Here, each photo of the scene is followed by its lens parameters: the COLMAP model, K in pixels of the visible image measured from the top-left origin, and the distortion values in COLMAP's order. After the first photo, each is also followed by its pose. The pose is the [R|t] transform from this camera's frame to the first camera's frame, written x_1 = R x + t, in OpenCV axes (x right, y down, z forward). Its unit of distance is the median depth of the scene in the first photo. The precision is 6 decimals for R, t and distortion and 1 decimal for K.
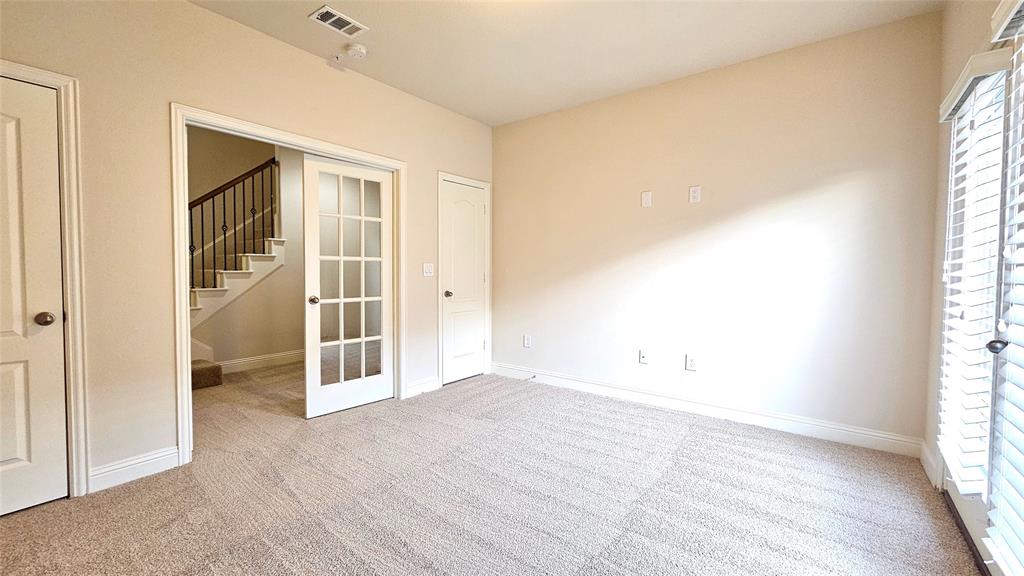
lens RADIAL K [[418.8, 0, 510.0], [0, 418.8, 283.2], [0, 0, 1]] dist [0.009464, -0.003937]
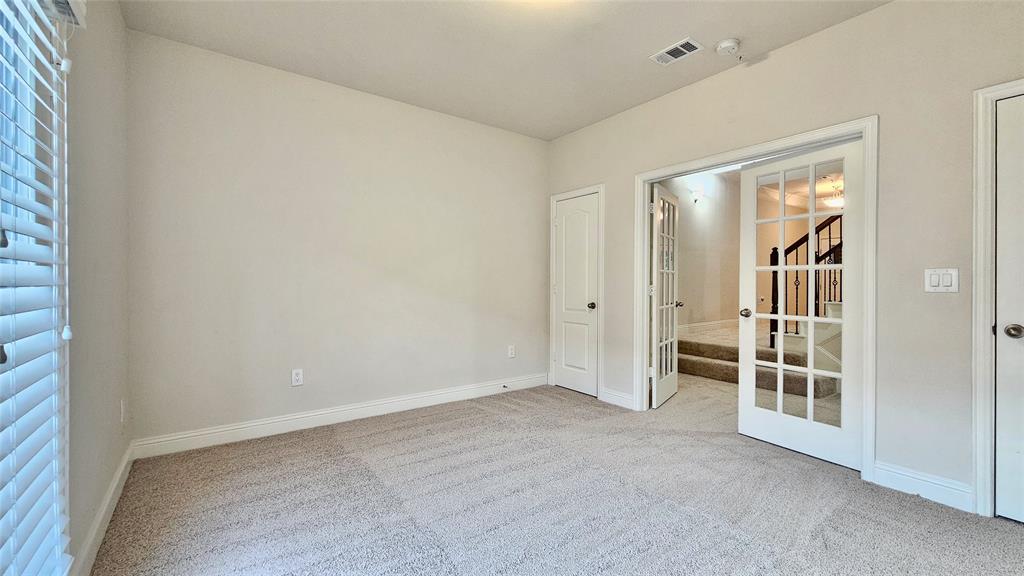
lens RADIAL K [[418.8, 0, 510.0], [0, 418.8, 283.2], [0, 0, 1]] dist [0.009464, -0.003937]
pose [[-0.289382, -0.005701, -0.957197, 0.598177], [-0.037152, 0.999296, 0.005280, -0.012142], [0.956493, 0.037090, -0.289390, 0.736888]]
